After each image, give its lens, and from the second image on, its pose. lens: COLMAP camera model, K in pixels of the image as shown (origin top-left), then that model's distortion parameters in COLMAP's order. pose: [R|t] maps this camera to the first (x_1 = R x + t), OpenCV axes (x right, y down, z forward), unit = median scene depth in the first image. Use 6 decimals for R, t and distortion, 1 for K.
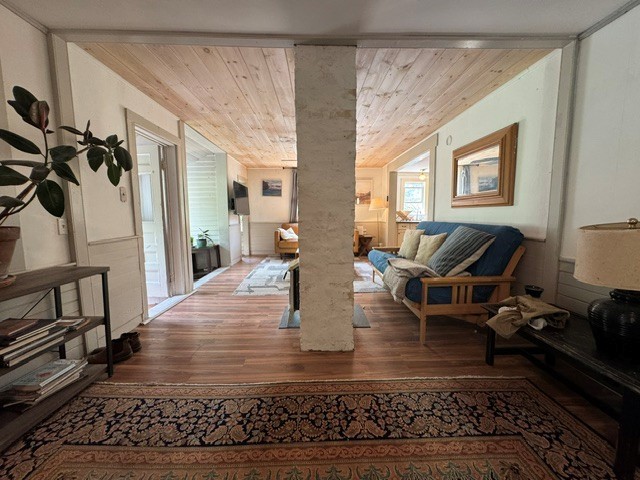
lens RADIAL K [[256.7, 0, 319.9], [0, 256.7, 237.6], [0, 0, 1]] dist [-0.001127, -0.000181]
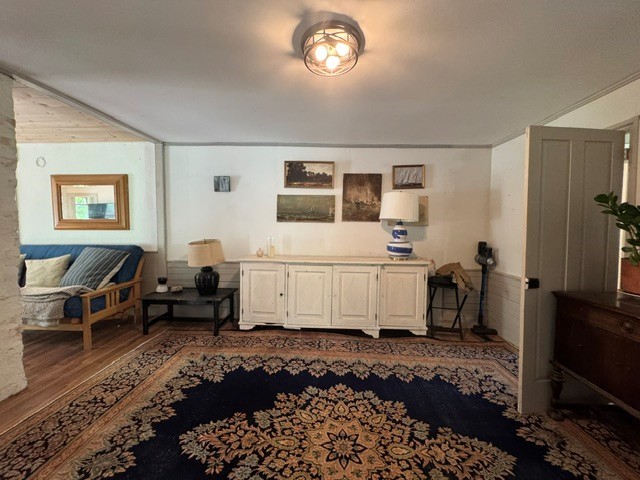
lens RADIAL K [[256.7, 0, 317.9], [0, 256.7, 240.1], [0, 0, 1]] dist [-0.001127, -0.000181]
pose [[0.076307, -0.051029, 0.995778, -0.660982], [0.090918, 0.994885, 0.044017, -0.041853], [-0.992931, 0.087175, 0.080557, -0.177276]]
